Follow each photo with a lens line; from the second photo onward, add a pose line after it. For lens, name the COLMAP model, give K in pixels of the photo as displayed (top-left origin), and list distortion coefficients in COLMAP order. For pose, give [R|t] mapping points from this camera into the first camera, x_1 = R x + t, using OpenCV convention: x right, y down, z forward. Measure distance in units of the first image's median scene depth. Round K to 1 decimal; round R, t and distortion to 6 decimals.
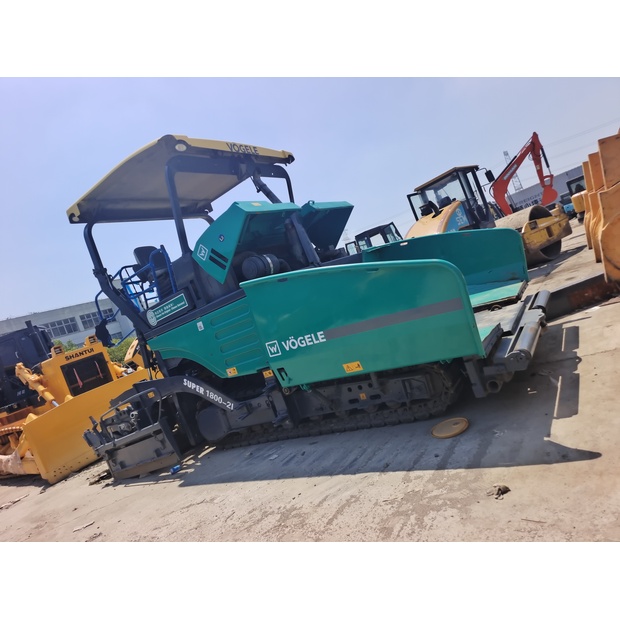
lens RADIAL K [[422.2, 0, 312.3], [0, 422.2, 304.4], [0, 0, 1]] dist [0.064929, -0.067853]
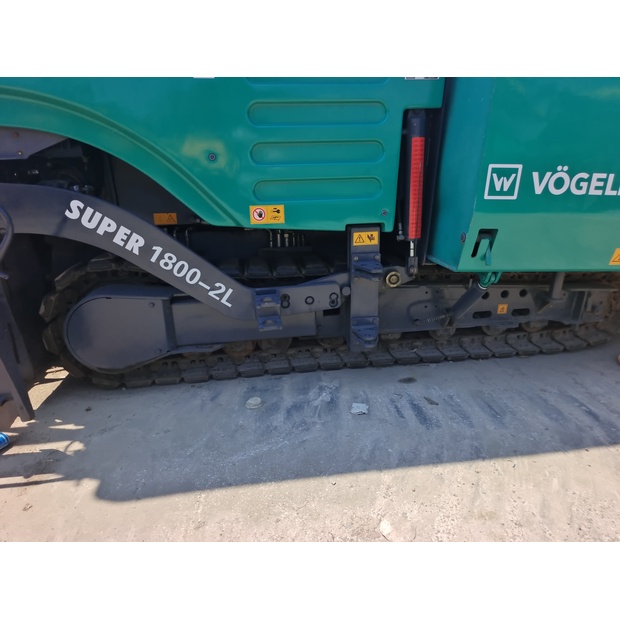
lens RADIAL K [[424.5, 0, 311.2], [0, 424.5, 306.5], [0, 0, 1]] dist [0.061071, -0.068920]
pose [[0.696864, 0.116840, 0.707622, -0.448452], [-0.242197, 0.967018, 0.078844, 0.205276], [-0.675071, -0.226328, 0.702178, 0.667612]]
